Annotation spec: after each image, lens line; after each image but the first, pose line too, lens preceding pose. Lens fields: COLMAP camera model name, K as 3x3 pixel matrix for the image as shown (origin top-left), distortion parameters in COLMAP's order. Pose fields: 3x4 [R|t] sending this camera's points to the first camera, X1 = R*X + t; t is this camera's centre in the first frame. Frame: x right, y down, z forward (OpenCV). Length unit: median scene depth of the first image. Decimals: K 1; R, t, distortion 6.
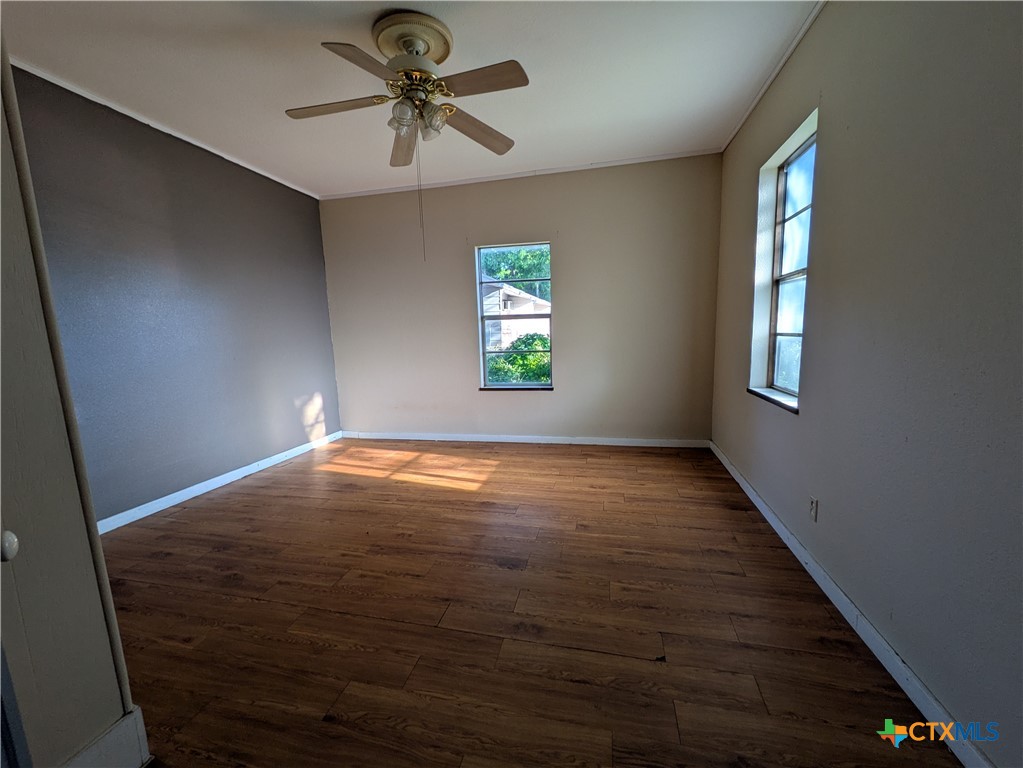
lens RADIAL K [[407.2, 0, 518.3], [0, 407.2, 383.0], [0, 0, 1]] dist [-0.000547, 0.000659]
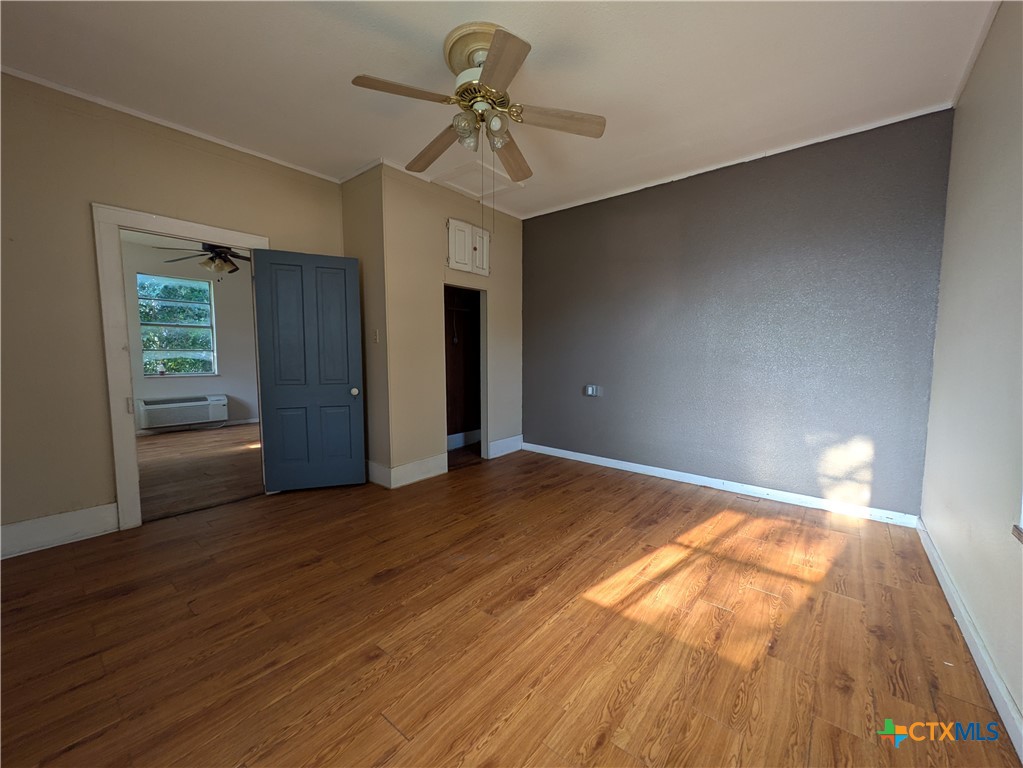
lens RADIAL K [[407.2, 0, 521.9], [0, 407.2, 392.4], [0, 0, 1]] dist [-0.000547, 0.000659]
pose [[-0.447131, 0.104615, -0.888330, 0.440845], [-0.111859, 0.978801, 0.171573, -0.131981], [0.887447, 0.176083, -0.425950, 1.087995]]
